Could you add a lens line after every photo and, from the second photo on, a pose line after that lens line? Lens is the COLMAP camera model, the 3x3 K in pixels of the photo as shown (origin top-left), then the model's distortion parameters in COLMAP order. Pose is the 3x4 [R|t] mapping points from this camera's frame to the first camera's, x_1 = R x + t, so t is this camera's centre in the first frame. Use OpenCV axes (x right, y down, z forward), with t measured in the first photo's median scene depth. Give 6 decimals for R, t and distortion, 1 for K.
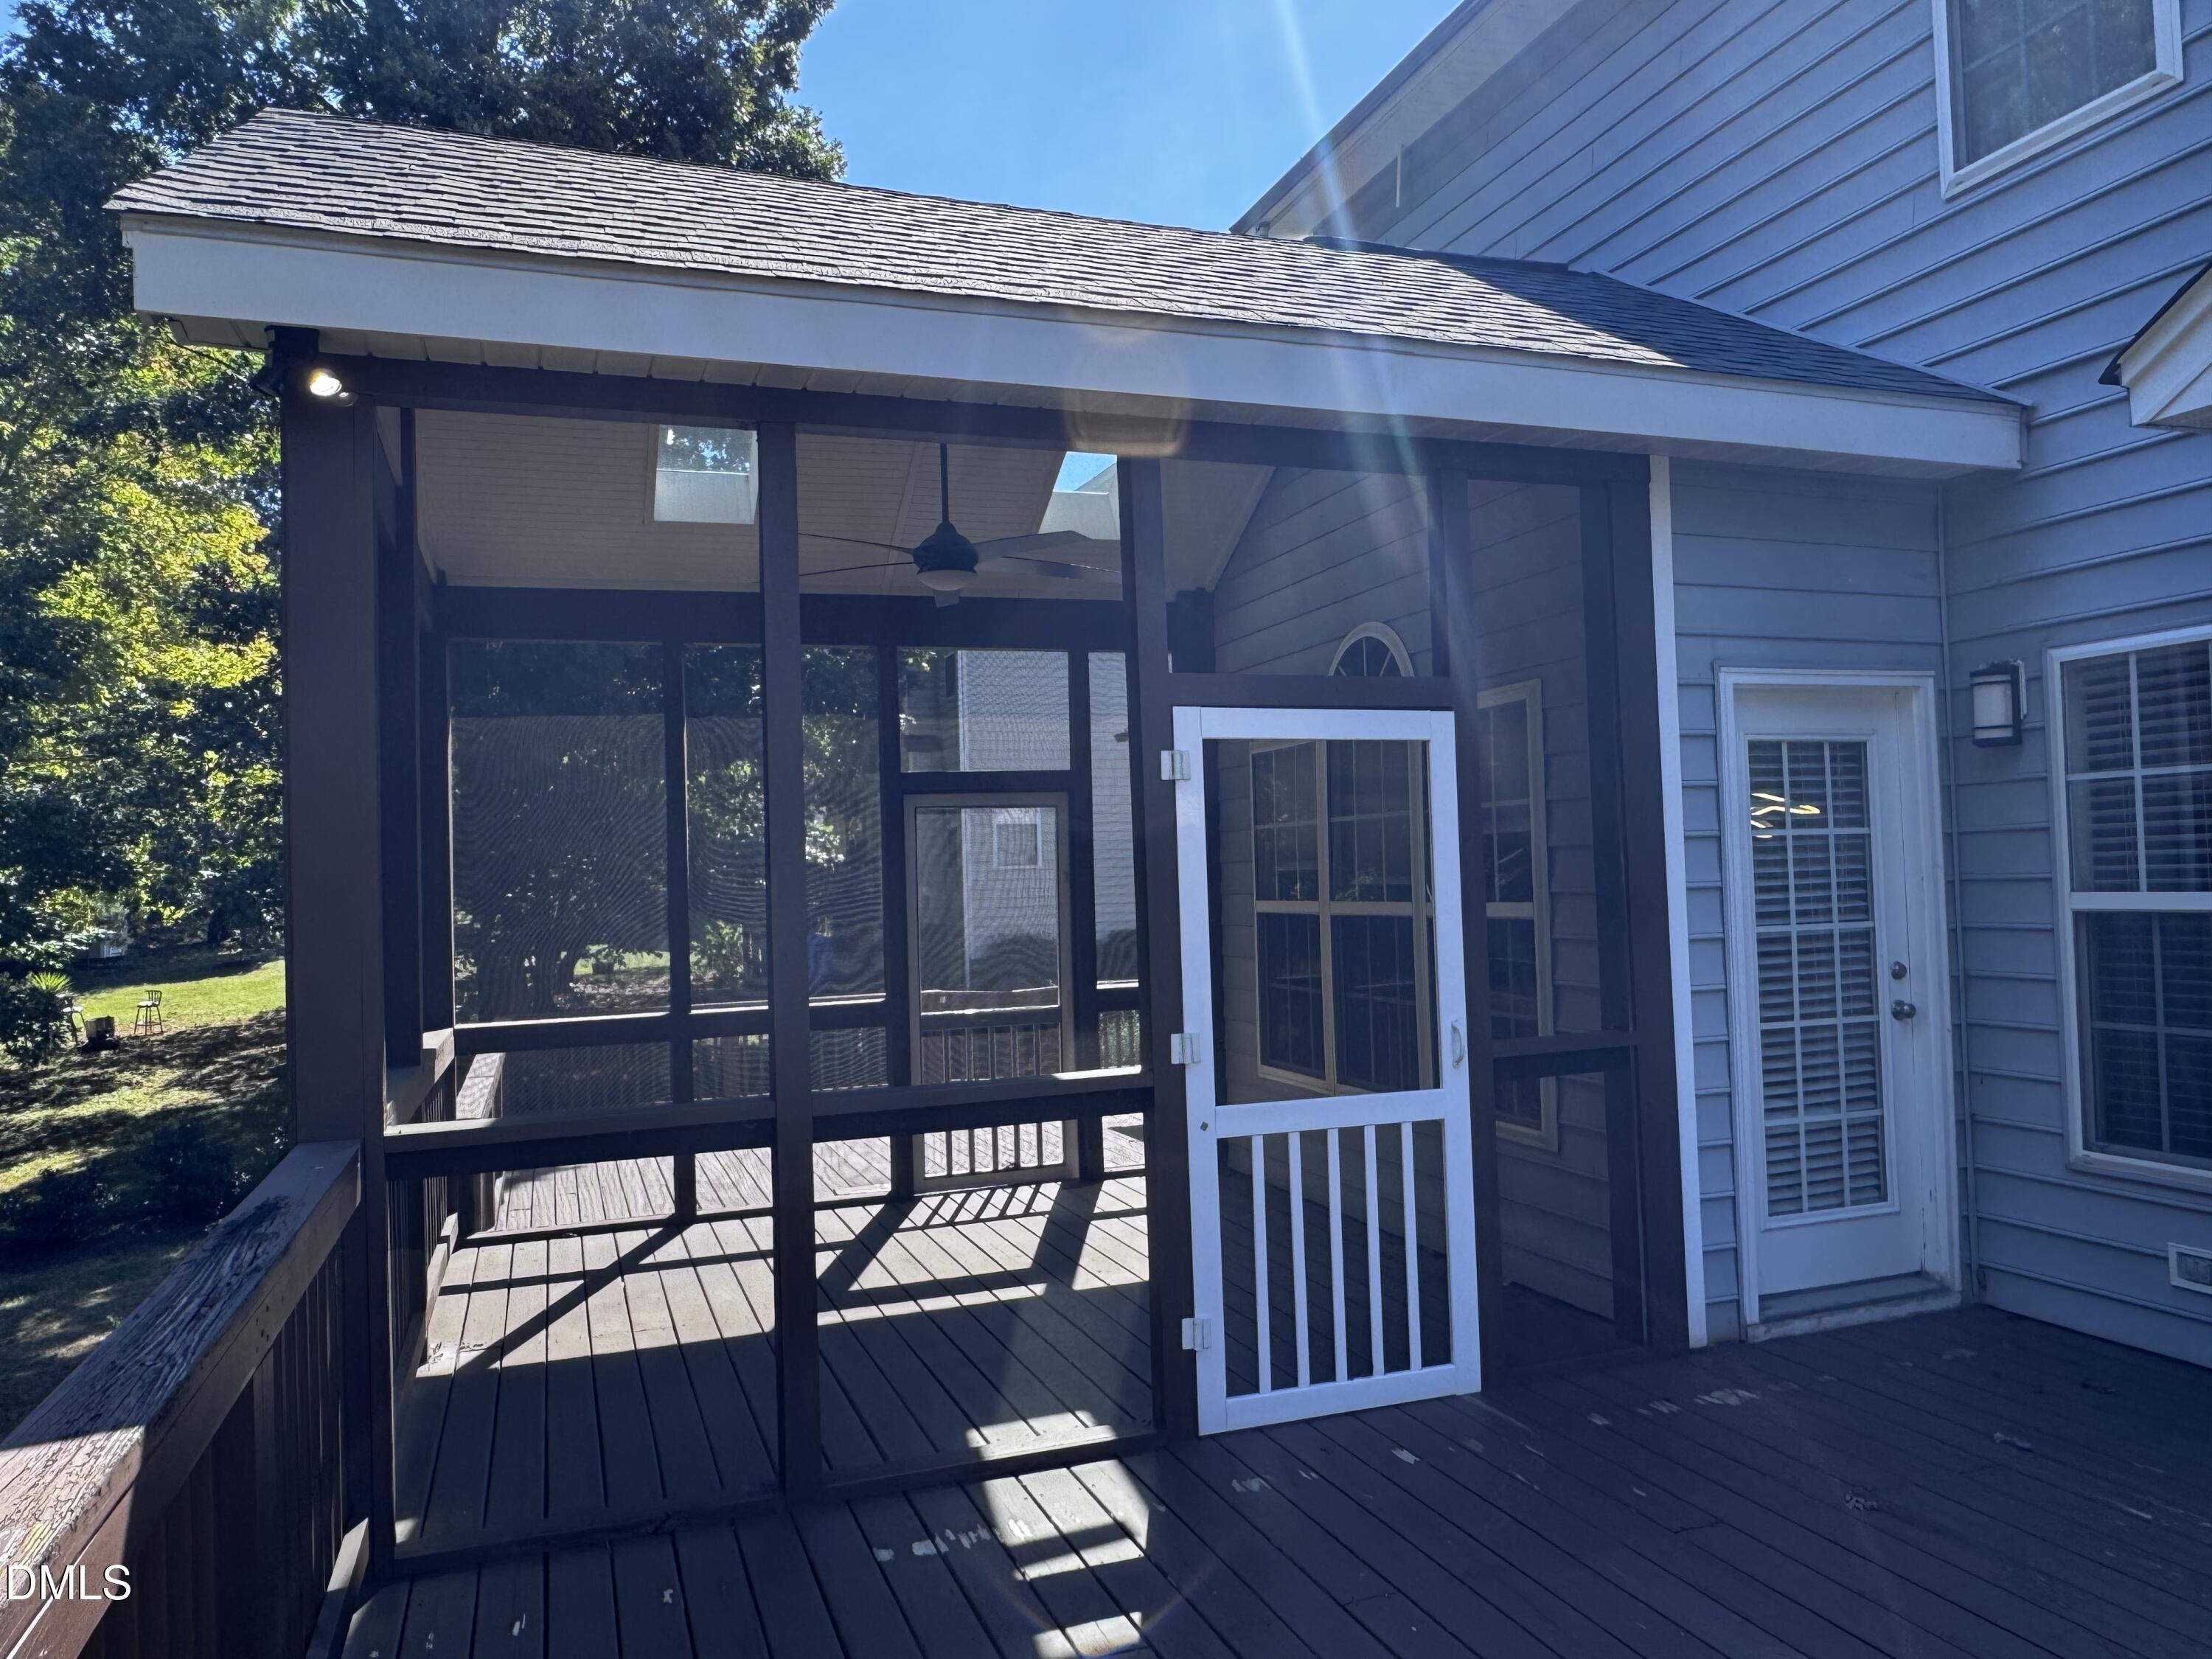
lens RADIAL K [[1521.8, 0, 1106.0], [0, 1521.8, 829.5], [0, 0, 1]] dist [-0.004481, -0.001782]
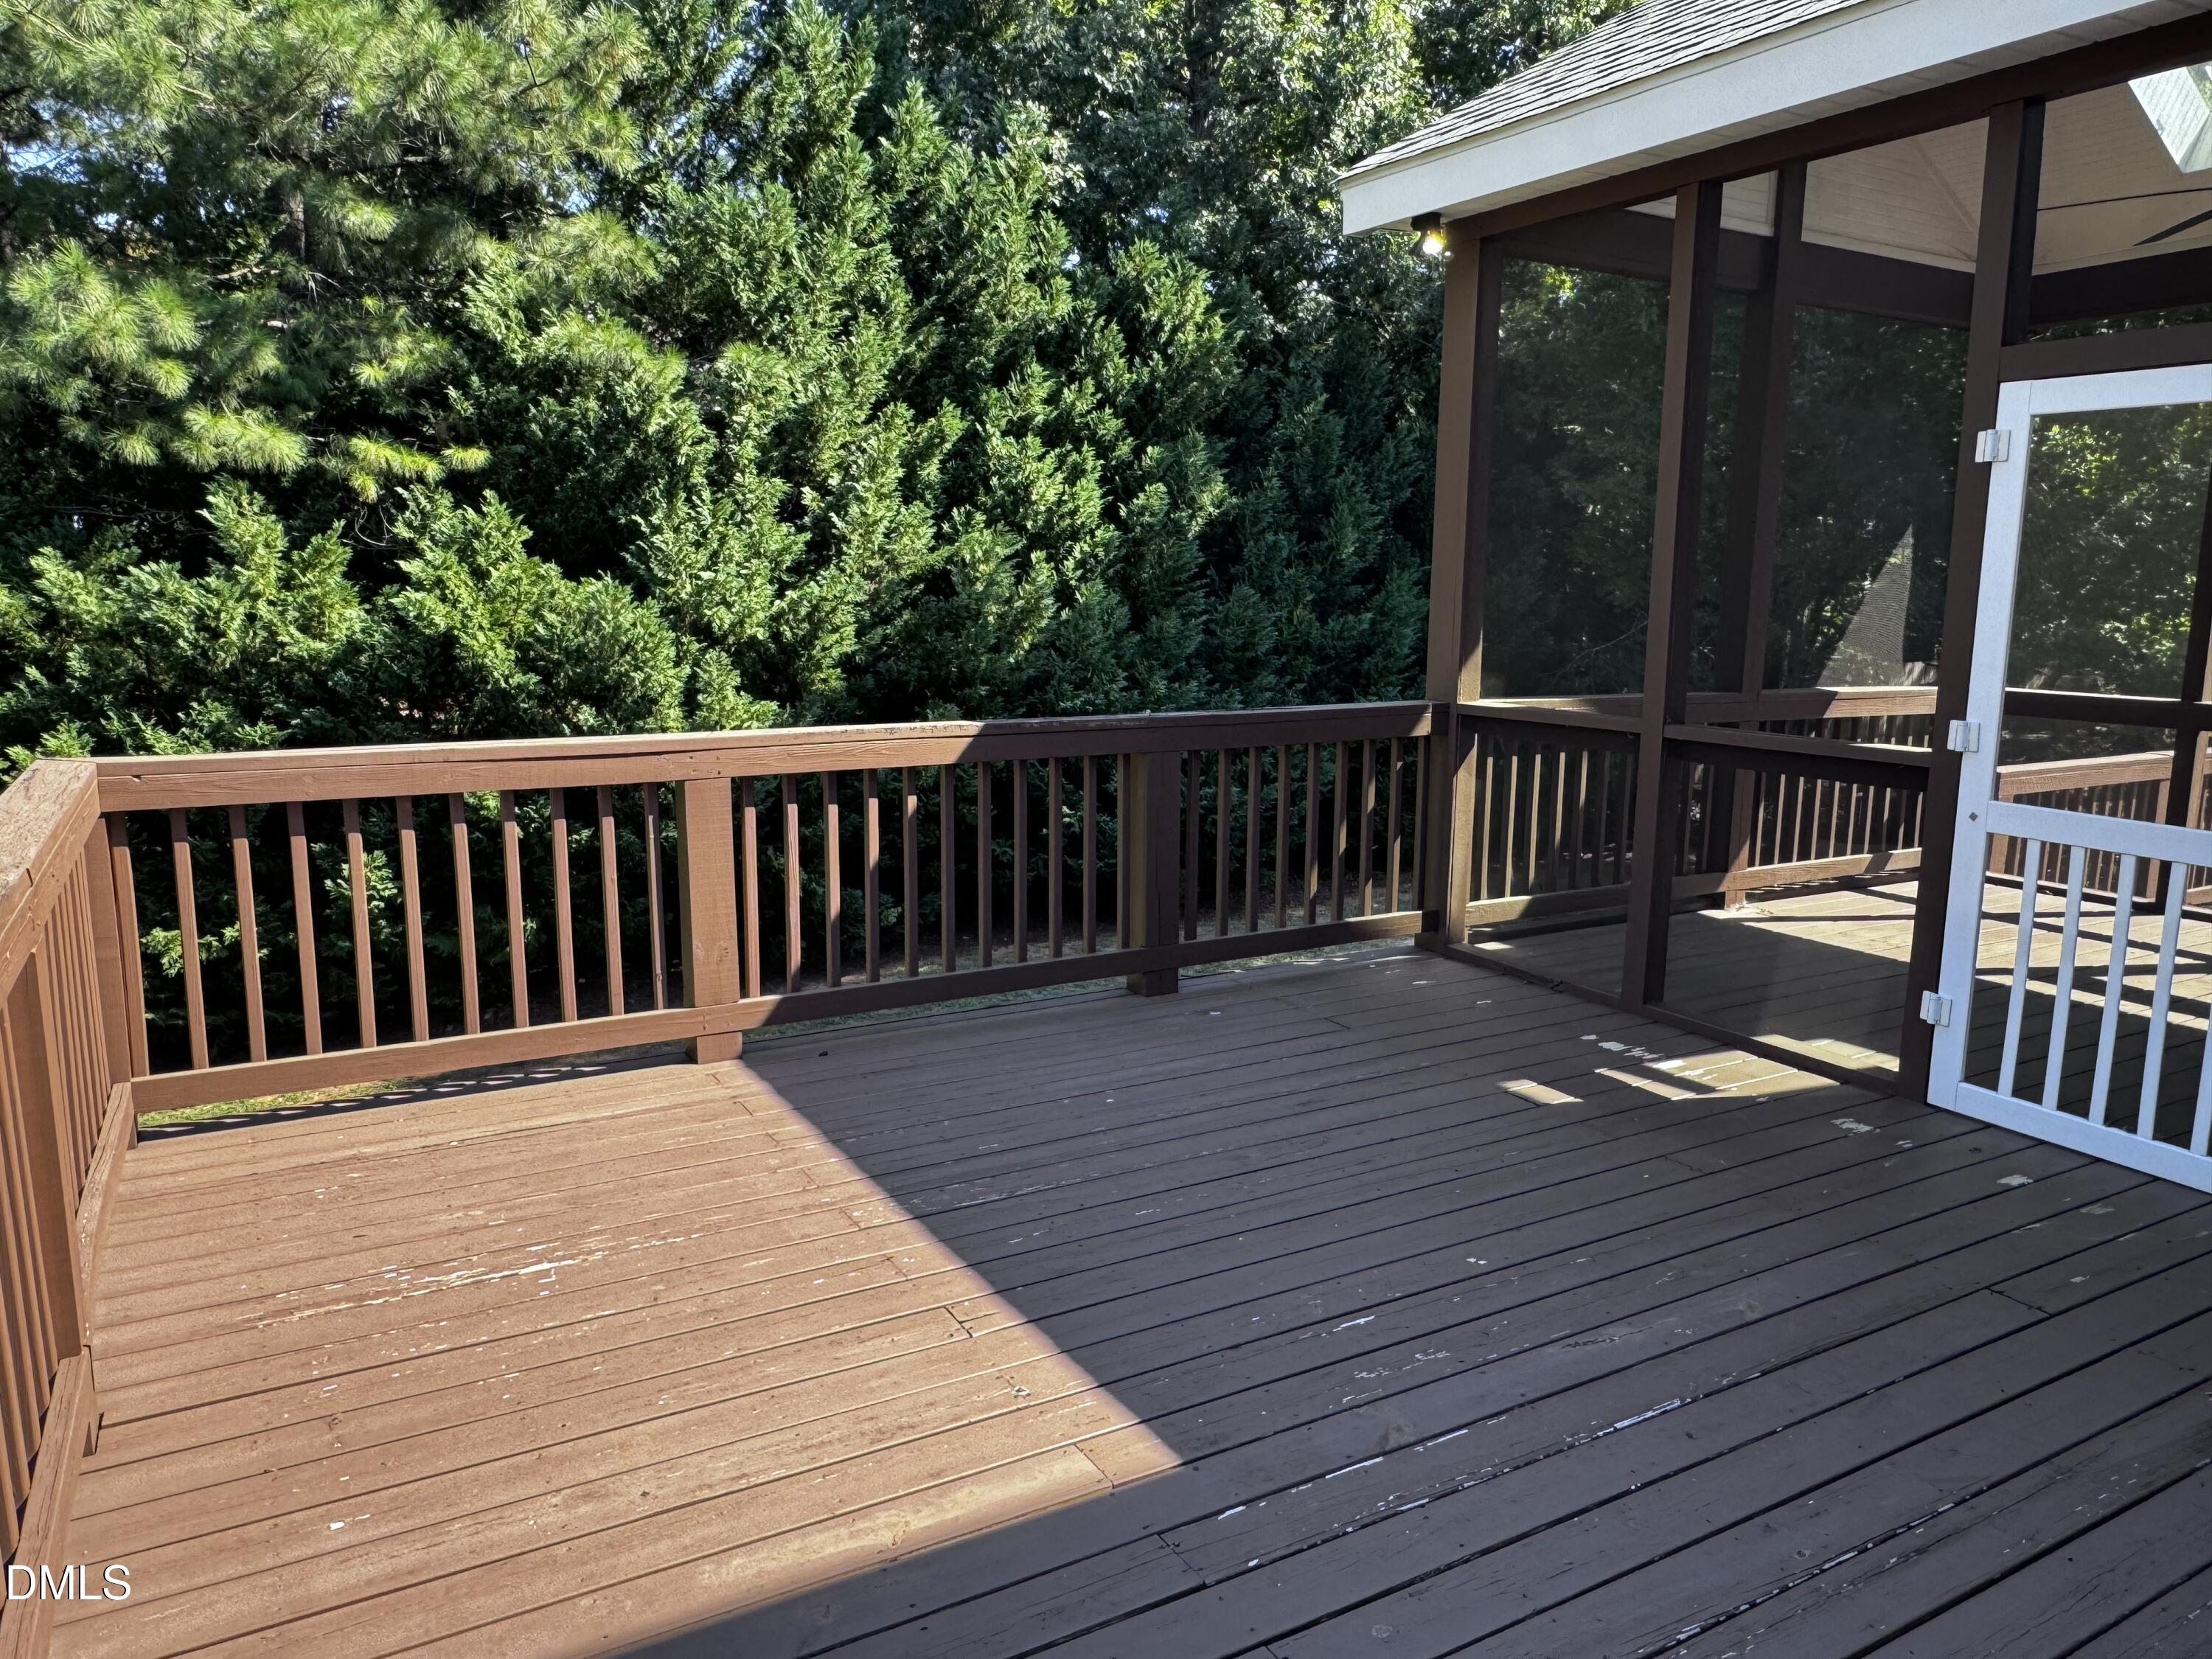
lens RADIAL K [[1521.8, 0, 1106.0], [0, 1521.8, 829.5], [0, 0, 1]] dist [-0.004481, -0.001782]
pose [[0.166250, 0.192553, -0.967101, 0.952669], [0.016504, 0.980069, 0.197972, -0.003705], [0.985945, -0.048874, 0.159759, 0.283132]]
